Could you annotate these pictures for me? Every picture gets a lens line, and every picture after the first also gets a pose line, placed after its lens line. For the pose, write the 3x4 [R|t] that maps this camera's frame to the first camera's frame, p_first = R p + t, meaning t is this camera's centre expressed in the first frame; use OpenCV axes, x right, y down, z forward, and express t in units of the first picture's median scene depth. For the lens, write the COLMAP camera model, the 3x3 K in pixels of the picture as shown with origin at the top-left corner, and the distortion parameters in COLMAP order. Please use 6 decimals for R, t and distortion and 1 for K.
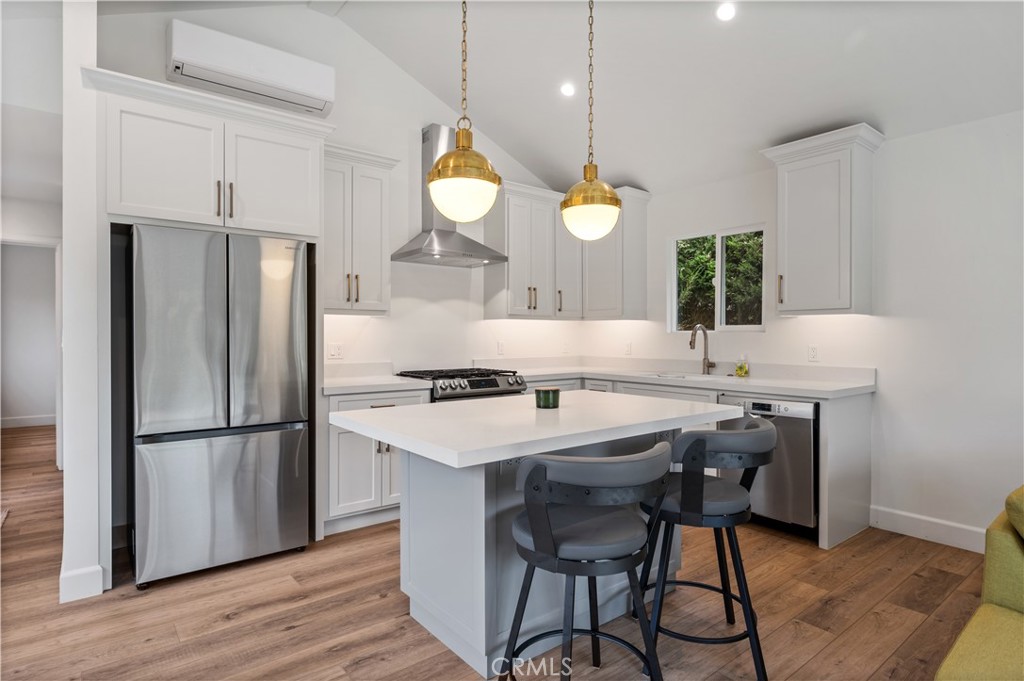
lens RADIAL K [[549.9, 0, 515.9], [0, 549.9, 339.3], [0, 0, 1]] dist [0.003370, 0.000055]
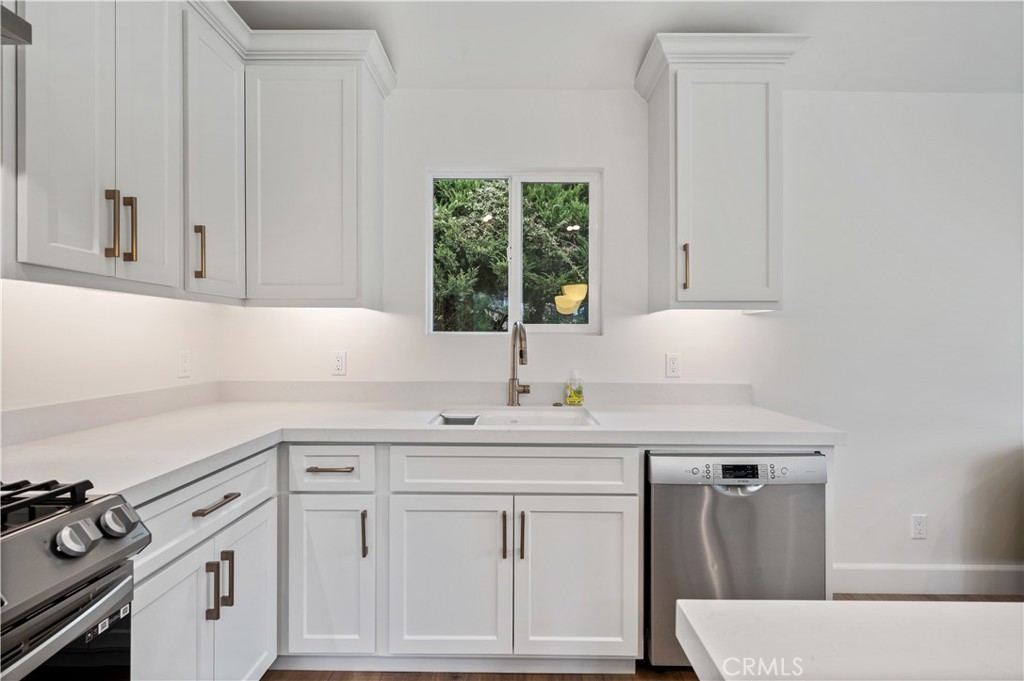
lens RADIAL K [[457.6, 0, 512.2], [0, 457.6, 339.7], [0, 0, 1]] dist [0.001978, 0.000294]
pose [[0.628226, 0.001821, 0.778029, -0.037613], [0.002228, 0.999989, -0.004139, -0.005112], [-0.778028, 0.004334, 0.628215, 0.663534]]
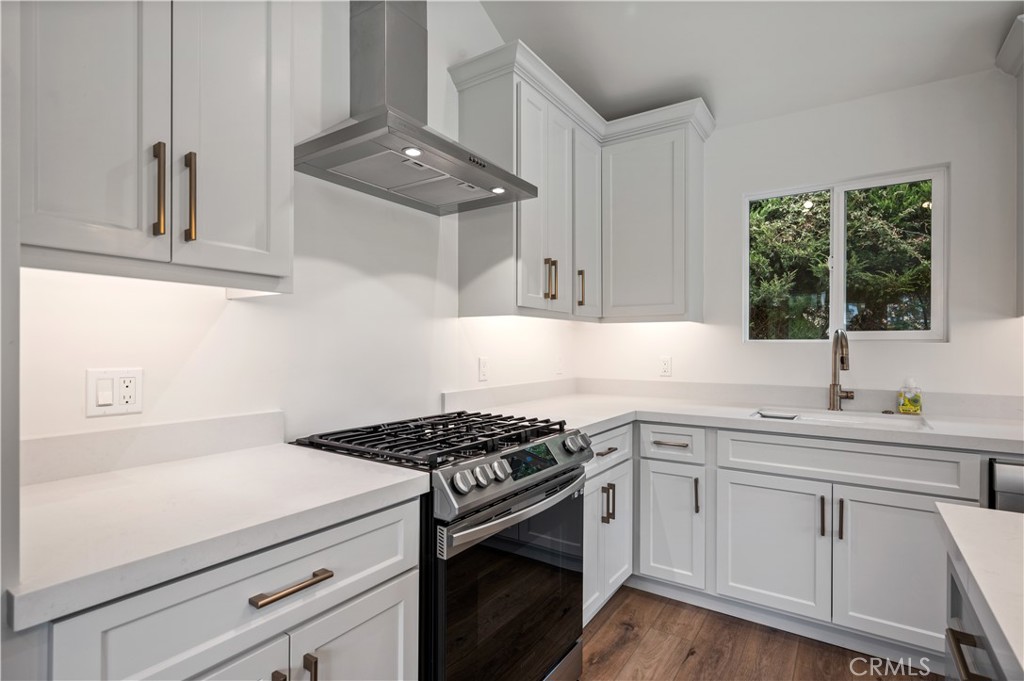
lens RADIAL K [[503.7, 0, 511.7], [0, 503.7, 348.4], [0, 0, 1]] dist [-0.000590, 0.001367]
pose [[0.953492, 0.000071, 0.301417, -0.163467], [0.000795, 0.999996, -0.002750, -0.004241], [-0.301416, 0.002862, 0.953489, 0.547990]]
